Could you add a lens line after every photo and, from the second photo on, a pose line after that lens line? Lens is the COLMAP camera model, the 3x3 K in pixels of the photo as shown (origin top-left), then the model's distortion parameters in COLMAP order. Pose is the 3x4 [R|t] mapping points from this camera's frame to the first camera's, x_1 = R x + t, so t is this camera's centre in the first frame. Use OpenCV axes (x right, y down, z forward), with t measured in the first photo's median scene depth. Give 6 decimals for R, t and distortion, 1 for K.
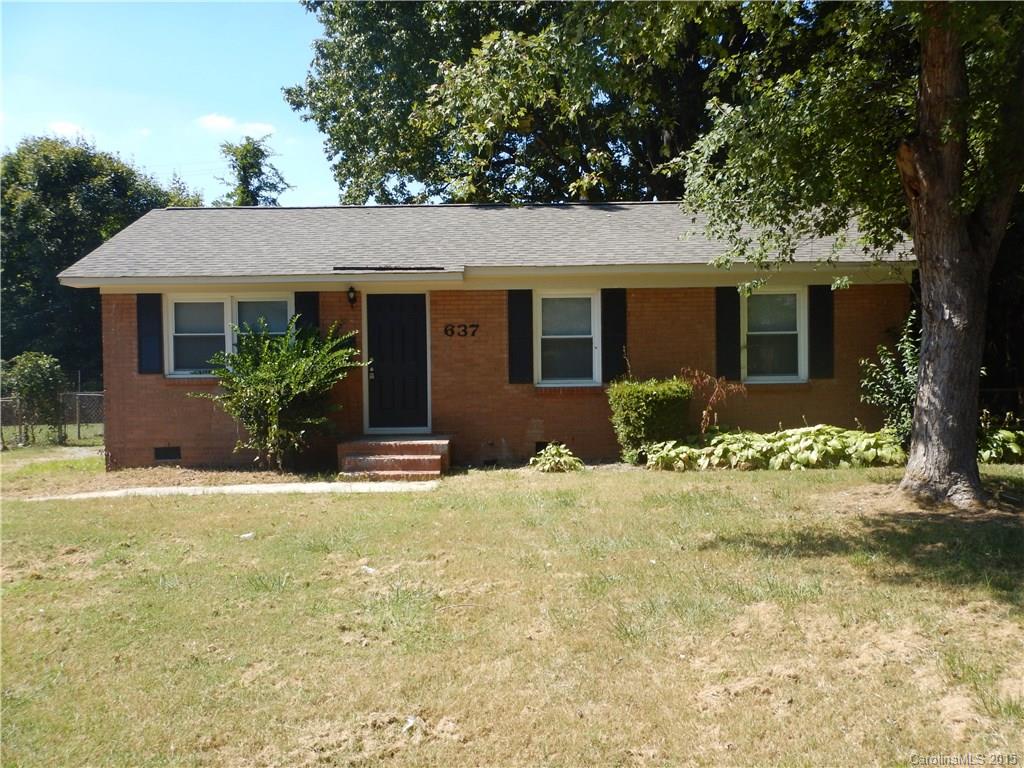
lens RADIAL K [[1103.7, 0, 512.2], [0, 1103.7, 392.4], [0, 0, 1]] dist [0.044871, 0.000000]
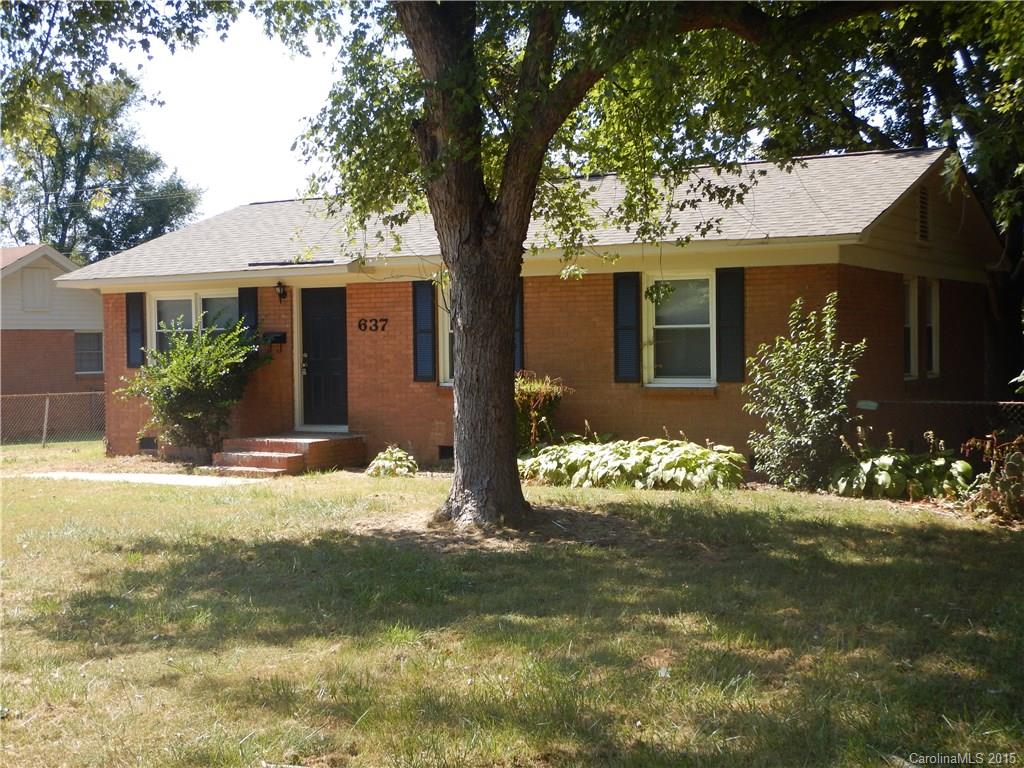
lens RADIAL K [[1429.3, 0, 512.0], [0, 1429.3, 382.0], [0, 0, 1]] dist [-0.017961, 0.000000]
pose [[0.846422, 0.016580, -0.532255, 0.706889], [-0.018540, 0.999827, 0.001662, -0.011628], [0.532190, 0.008461, 0.846583, 0.028101]]
